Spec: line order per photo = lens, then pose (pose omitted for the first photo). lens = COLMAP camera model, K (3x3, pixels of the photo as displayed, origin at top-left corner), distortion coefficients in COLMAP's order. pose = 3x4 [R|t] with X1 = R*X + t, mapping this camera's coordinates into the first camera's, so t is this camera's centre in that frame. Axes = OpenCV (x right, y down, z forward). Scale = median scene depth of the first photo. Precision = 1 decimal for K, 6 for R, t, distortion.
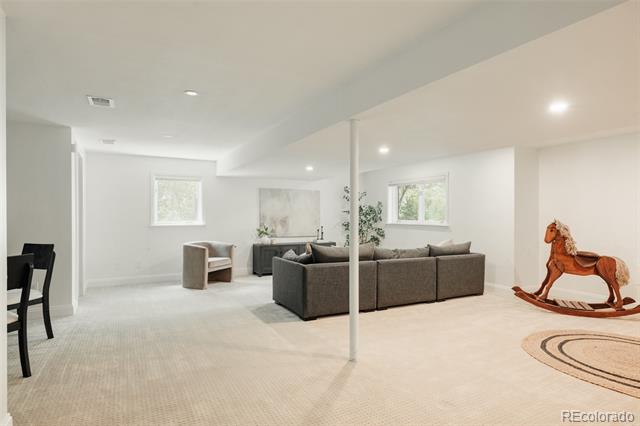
lens RADIAL K [[364.0, 0, 322.5], [0, 364.0, 214.7], [0, 0, 1]] dist [0.005051, -0.000496]
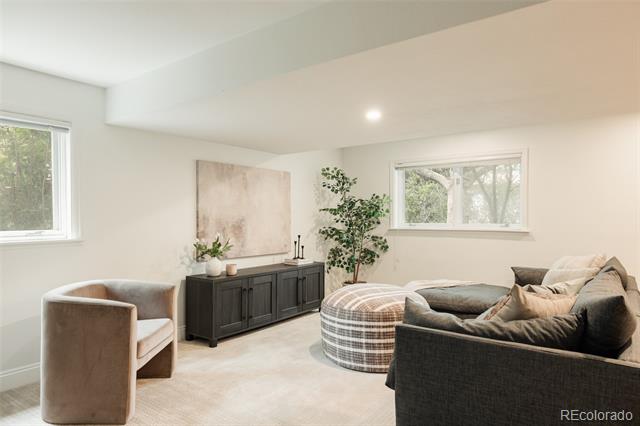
lens RADIAL K [[408.6, 0, 320.0], [0, 408.6, 213.0], [0, 0, 1]] dist [-0.003693, -0.000079]
pose [[0.902377, 0.001416, 0.430944, -0.257116], [0.001741, 0.999974, -0.006932, 0.002043], [-0.430943, 0.007005, 0.902352, 0.435166]]
